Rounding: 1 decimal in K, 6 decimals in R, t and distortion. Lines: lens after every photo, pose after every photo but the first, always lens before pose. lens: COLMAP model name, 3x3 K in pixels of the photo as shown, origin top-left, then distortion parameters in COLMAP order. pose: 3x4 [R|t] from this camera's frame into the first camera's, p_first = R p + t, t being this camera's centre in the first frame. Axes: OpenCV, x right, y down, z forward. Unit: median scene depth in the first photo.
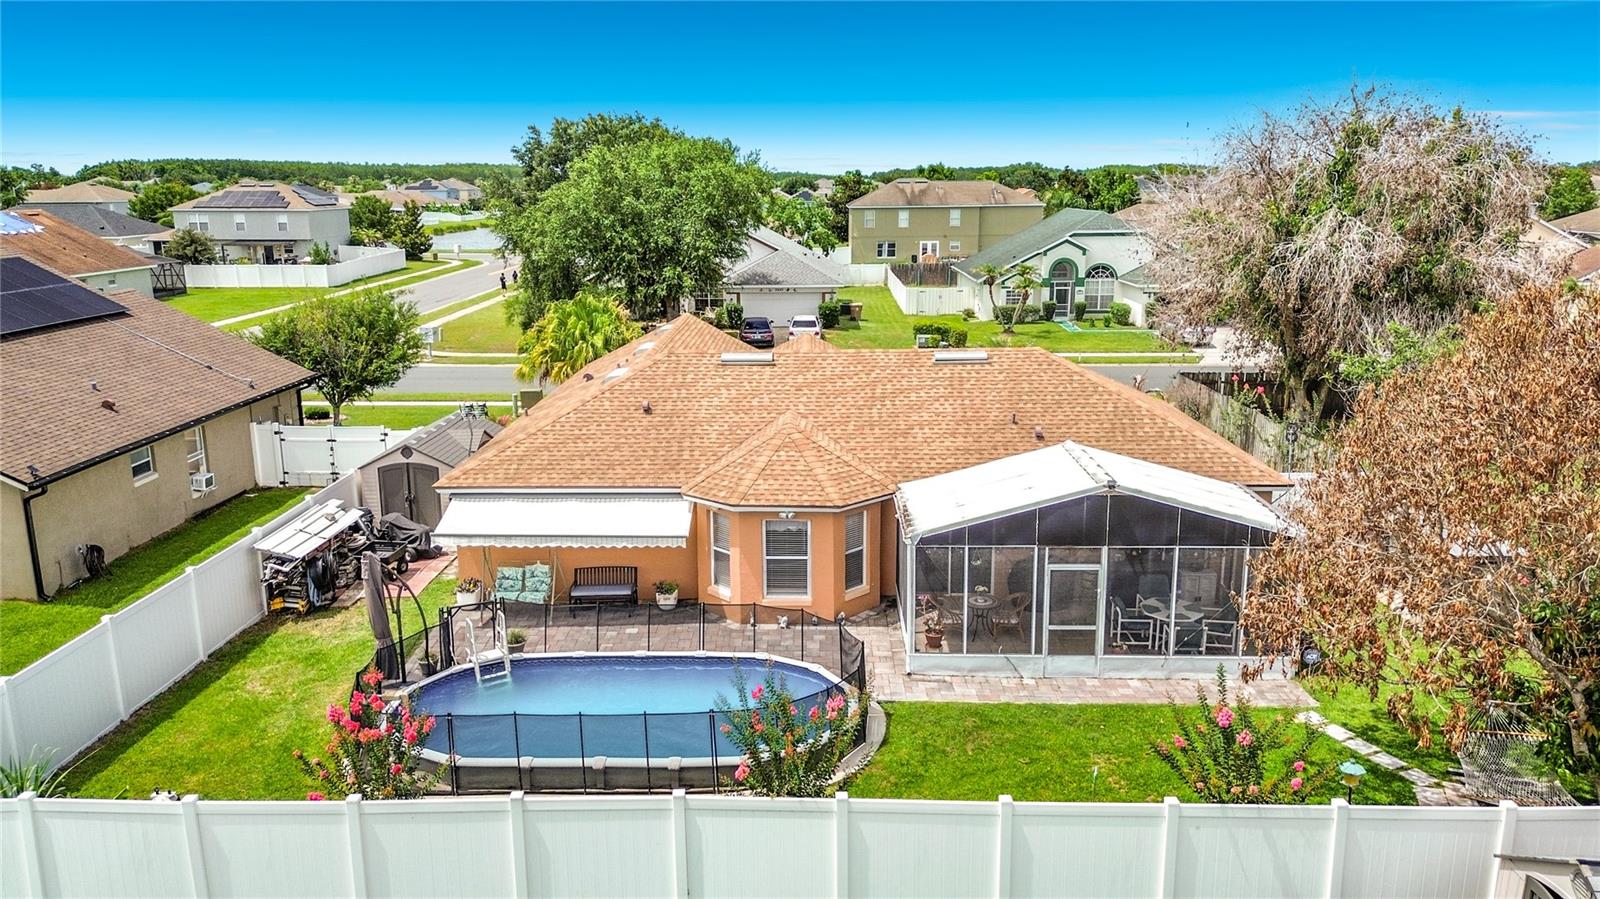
lens RADIAL K [[1146.1, 0, 796.5], [0, 1146.1, 445.6], [0, 0, 1]] dist [0.084972, -0.101572]
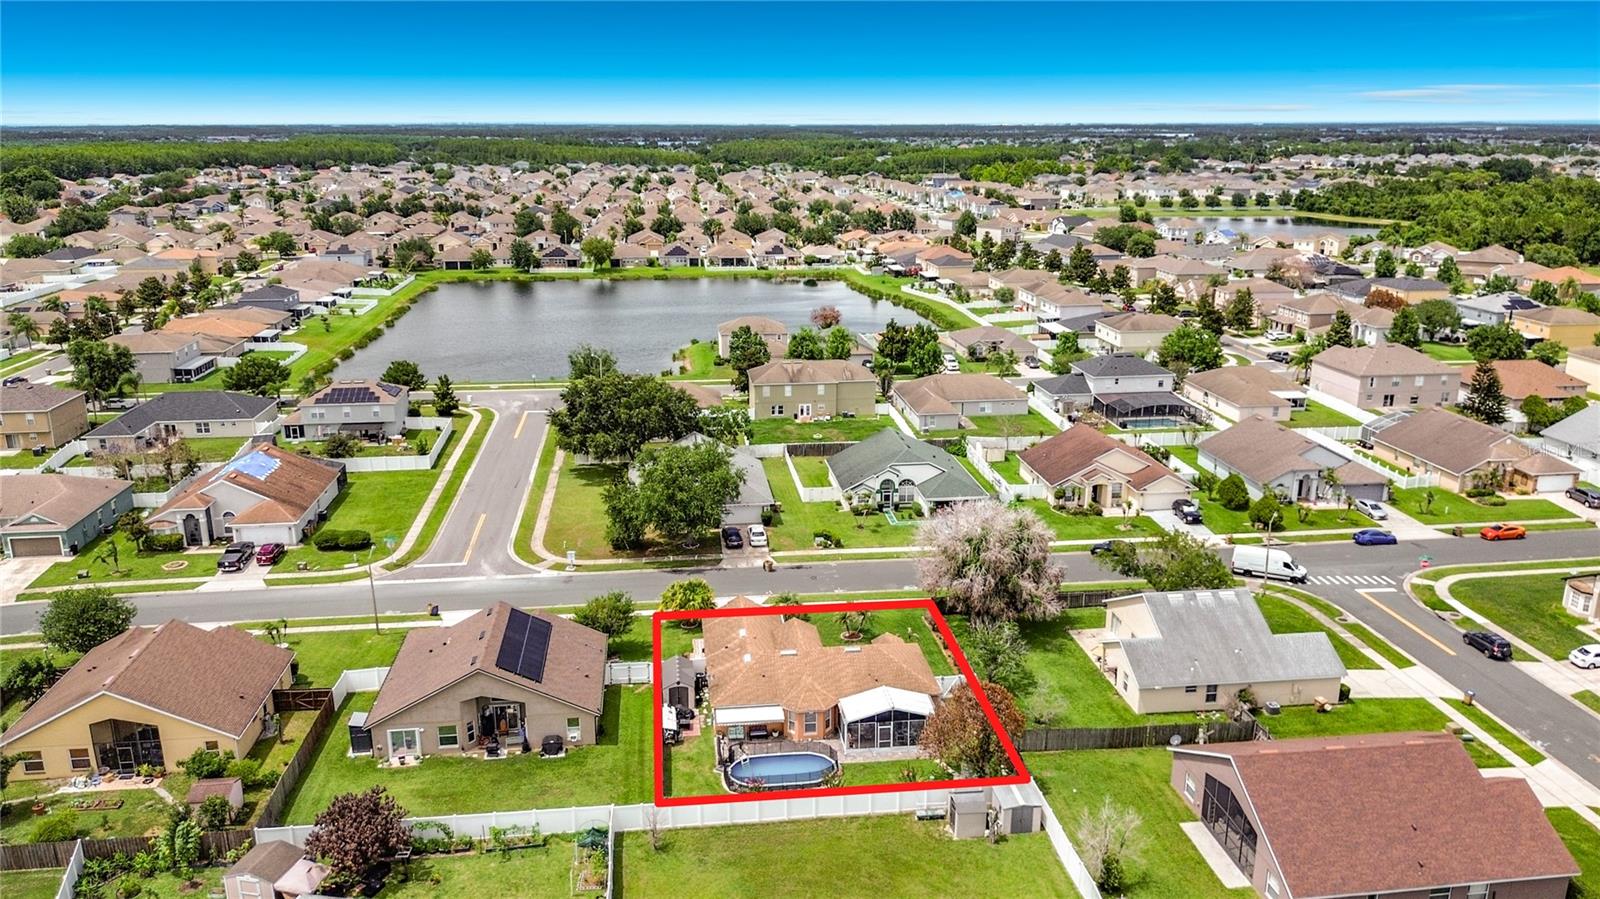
lens RADIAL K [[1164.9, 0, 800.0], [0, 1164.9, 449.5], [0, 0, 1]] dist [0.067213, -0.110342]
pose [[0.989933, -0.031321, 0.138028, -0.512276], [0.024582, 0.998434, 0.050256, -0.933912], [-0.139385, -0.046357, 0.989153, -2.578037]]
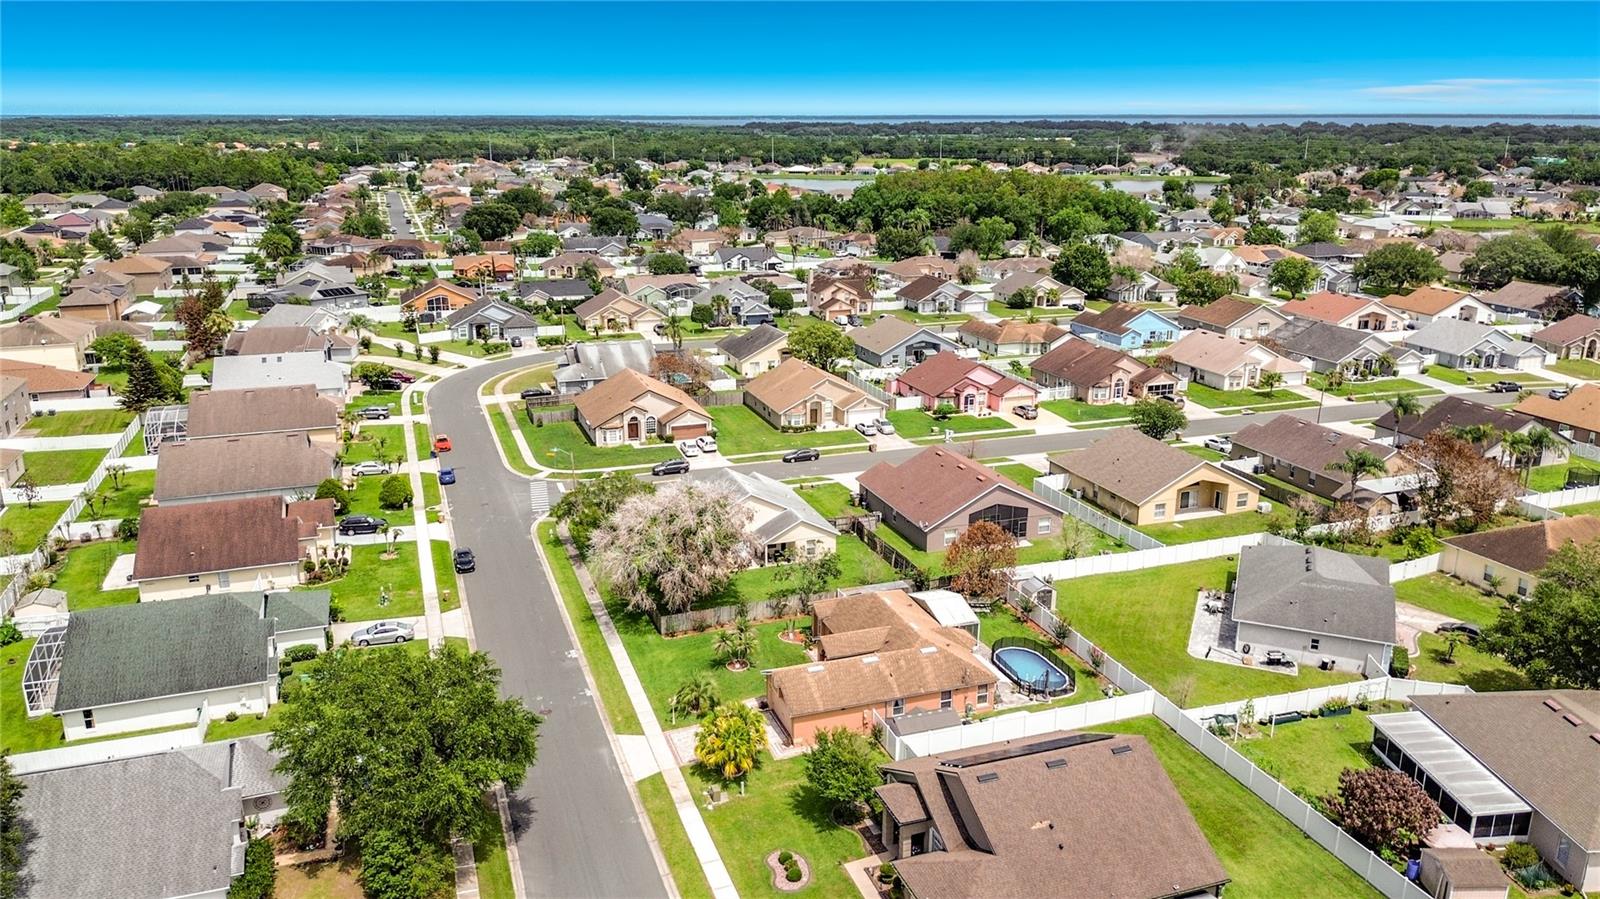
lens RADIAL K [[1164.9, 0, 800.0], [0, 1164.9, 449.5], [0, 0, 1]] dist [0.067213, -0.110342]
pose [[-0.345003, -0.259689, 0.901962, -3.230067], [0.210831, 0.914965, 0.344077, -2.016973], [-0.914617, 0.308869, -0.260915, 2.269453]]
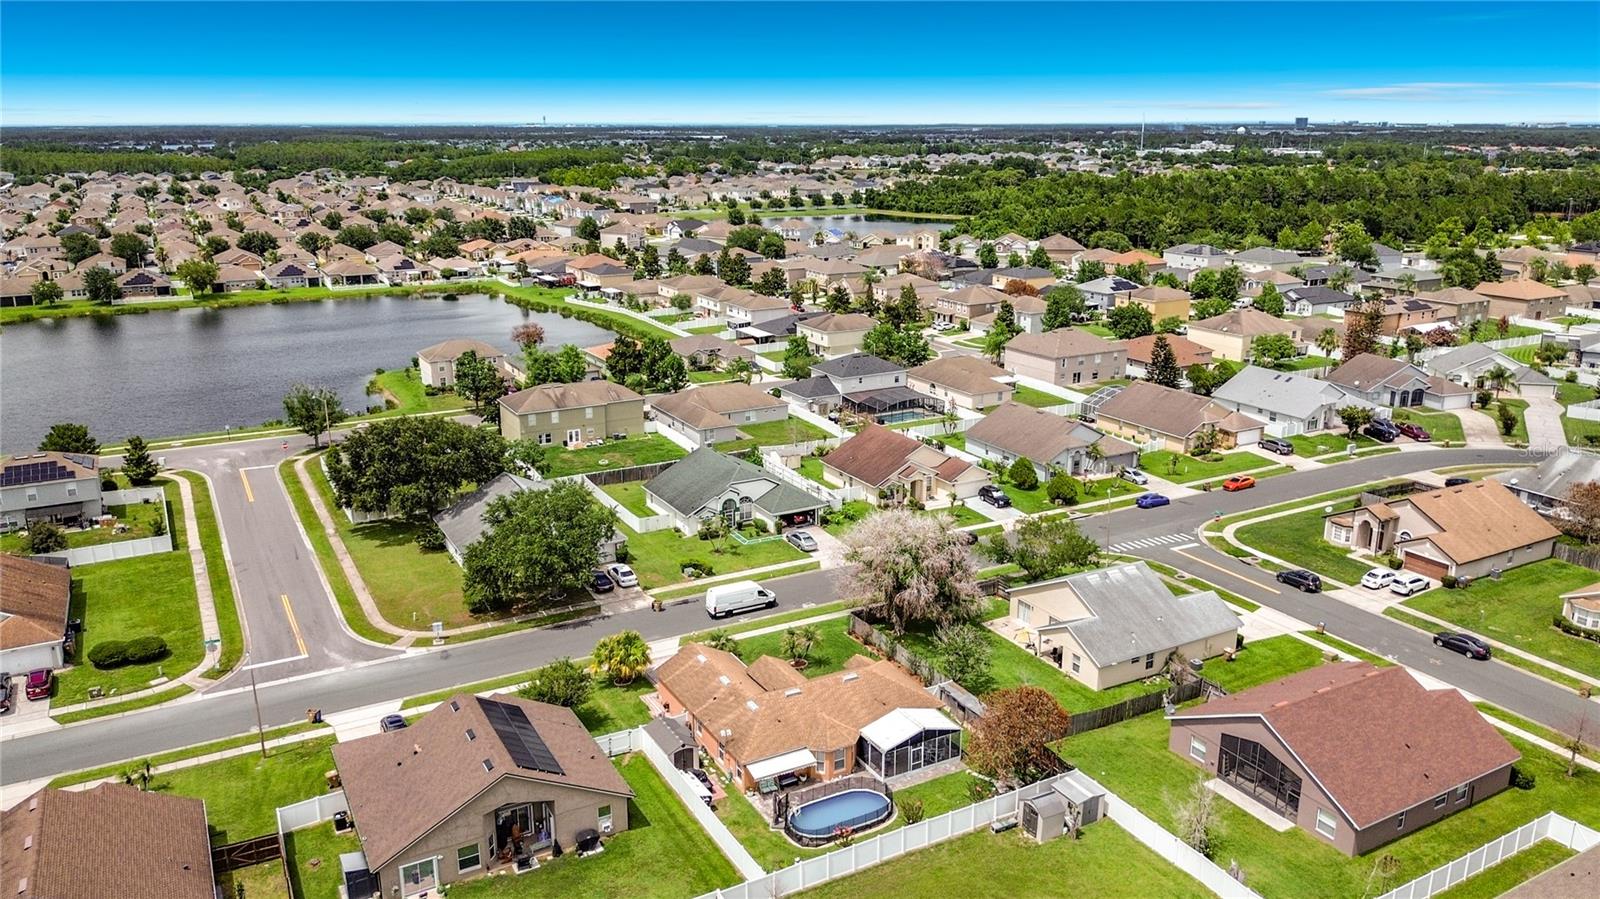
lens RADIAL K [[1164.9, 0, 800.0], [0, 1164.9, 449.5], [0, 0, 1]] dist [0.067213, -0.110342]
pose [[0.865103, -0.128843, 0.484764, -1.699119], [0.106288, 0.991588, 0.073868, -1.106808], [-0.490203, -0.012378, 0.871520, -2.049192]]
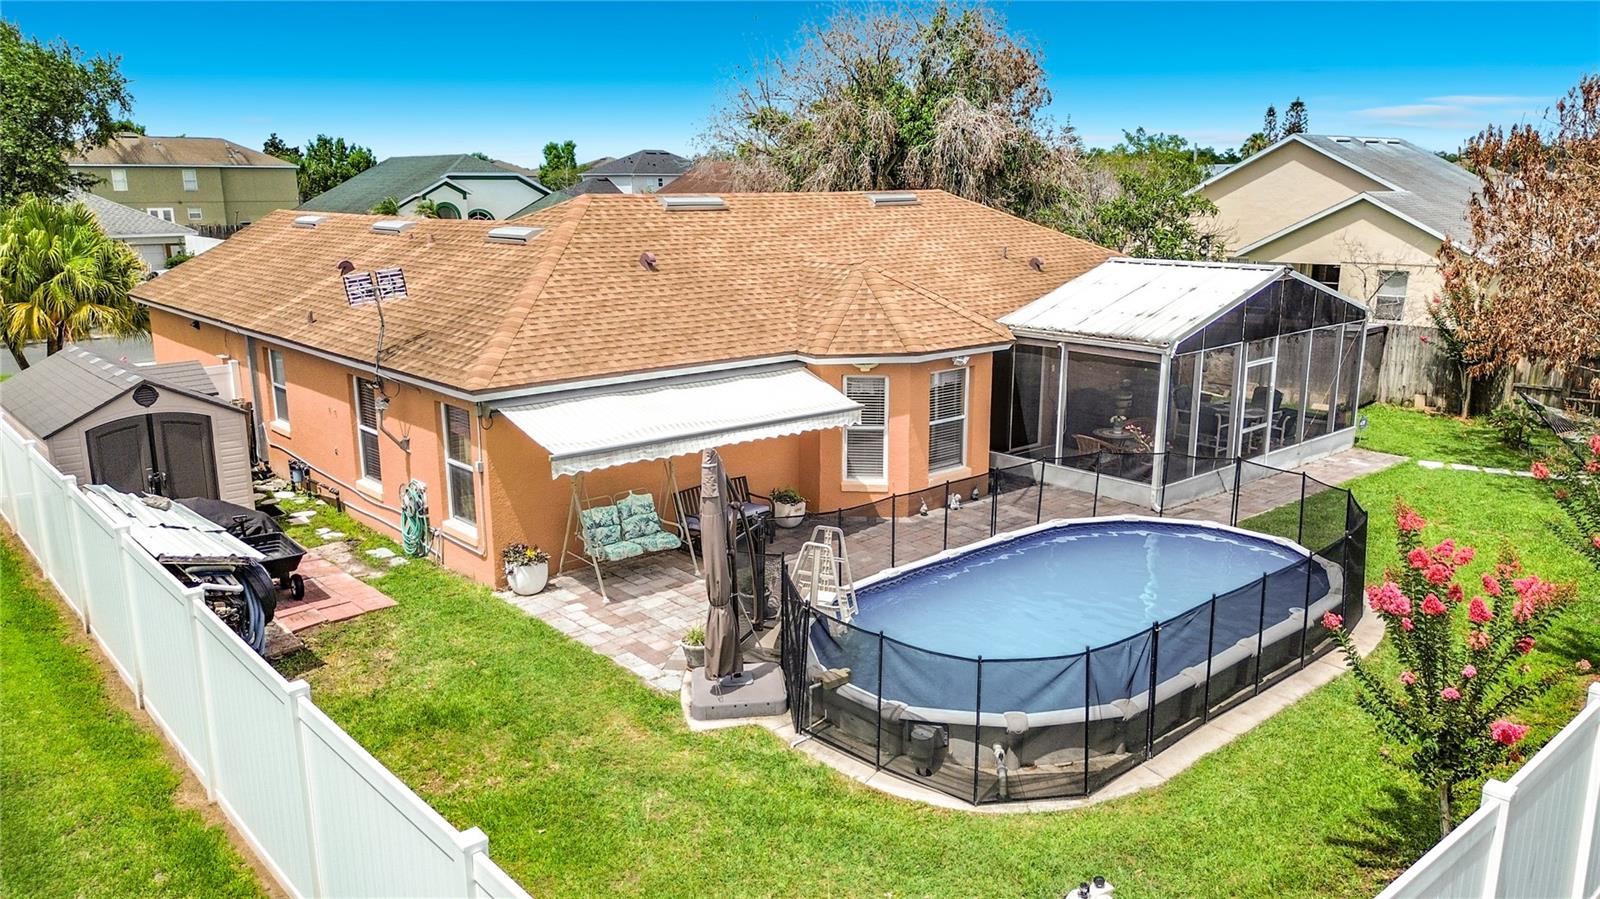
lens RADIAL K [[1146.1, 0, 796.5], [0, 1146.1, 445.6], [0, 0, 1]] dist [0.084972, -0.101572]
pose [[0.737521, -0.148017, 0.658904, -0.570930], [0.150830, 0.987142, 0.052925, 0.055886], [-0.658265, 0.060349, 0.750363, 0.462763]]
